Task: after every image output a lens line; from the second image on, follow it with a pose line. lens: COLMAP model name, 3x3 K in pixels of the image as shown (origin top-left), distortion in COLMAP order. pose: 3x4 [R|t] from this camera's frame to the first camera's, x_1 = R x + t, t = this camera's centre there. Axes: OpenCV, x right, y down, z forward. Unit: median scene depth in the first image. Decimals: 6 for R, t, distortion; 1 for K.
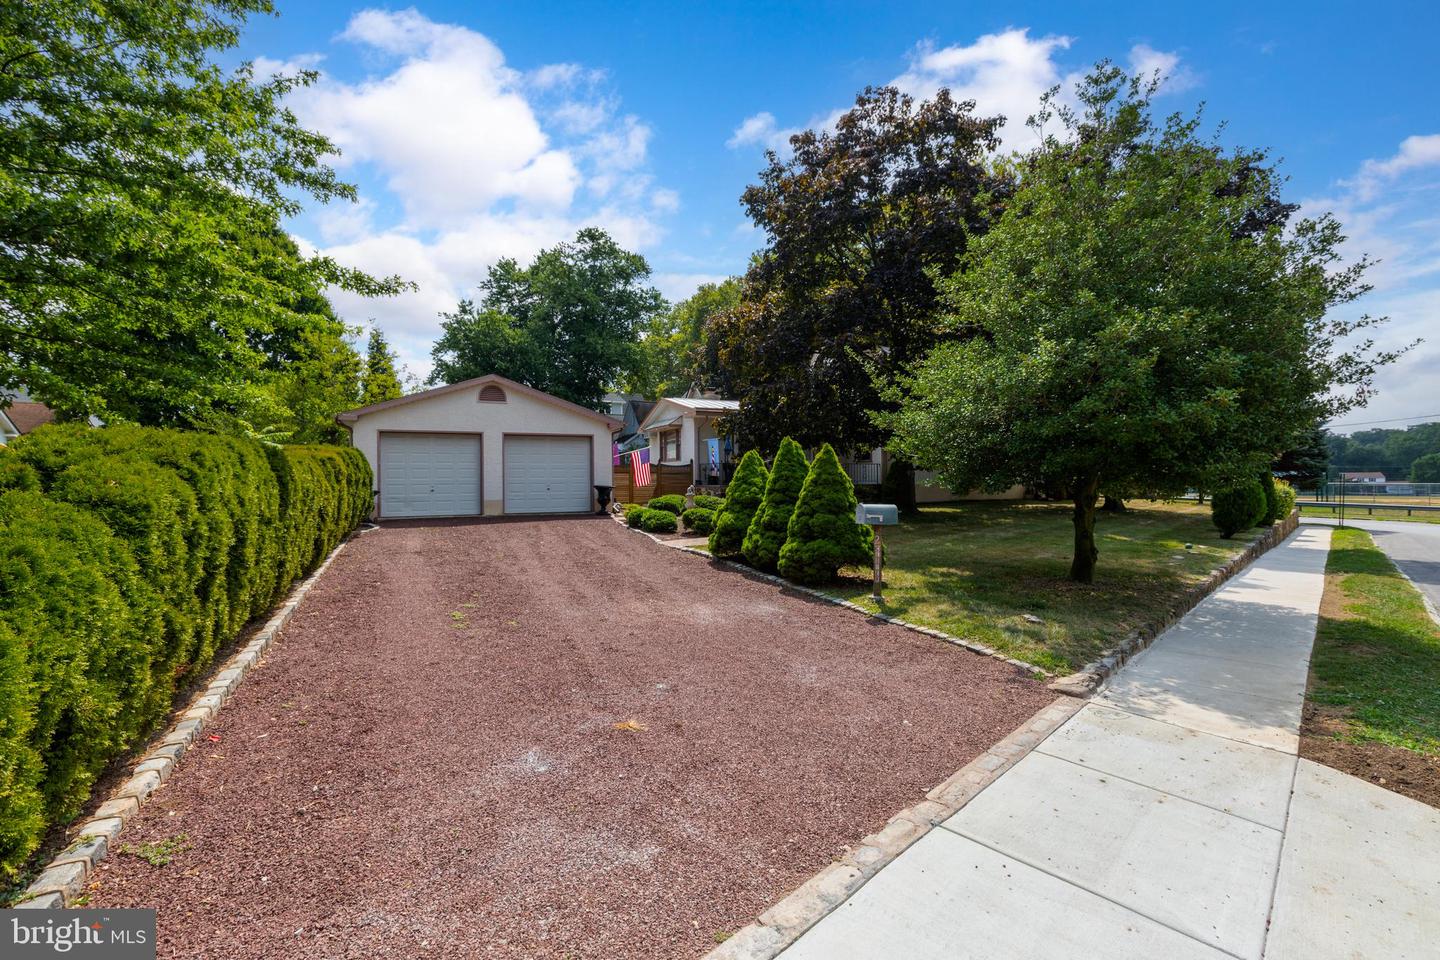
lens RADIAL K [[650.8, 0, 720.0], [0, 650.8, 480.0], [0, 0, 1]] dist [-0.000096, -0.000007]
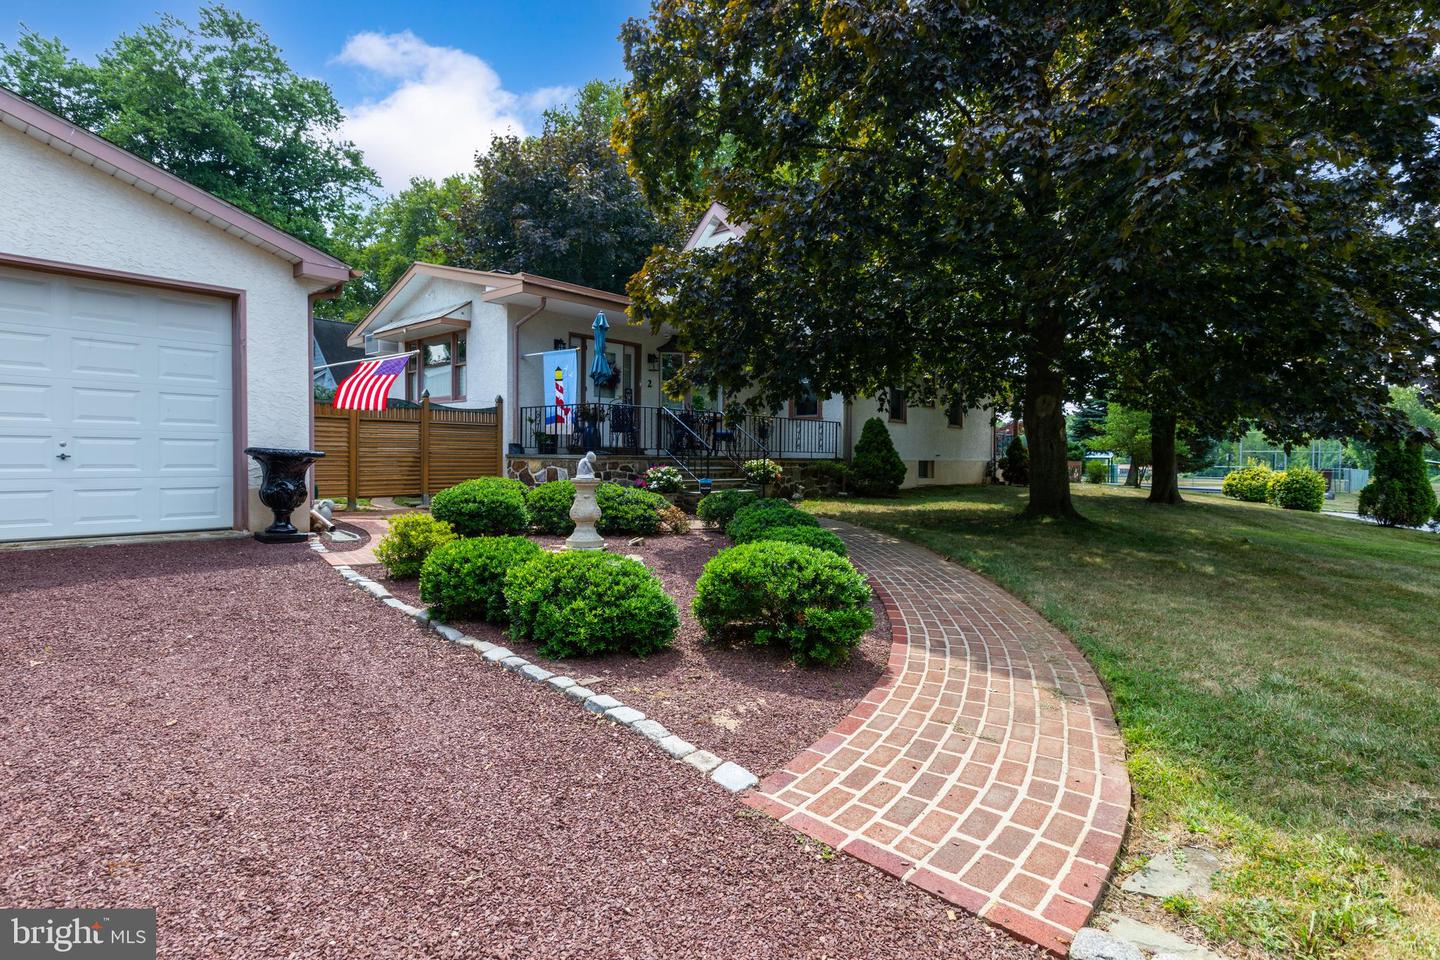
lens RADIAL K [[718.7, 0, 720.0], [0, 718.7, 480.0], [0, 0, 1]] dist [-0.001072, -0.000117]
pose [[0.921779, -0.003138, 0.387702, -0.096173], [-0.010333, 0.999413, 0.032655, 0.007904], [-0.387577, -0.034106, 0.921206, 0.481470]]
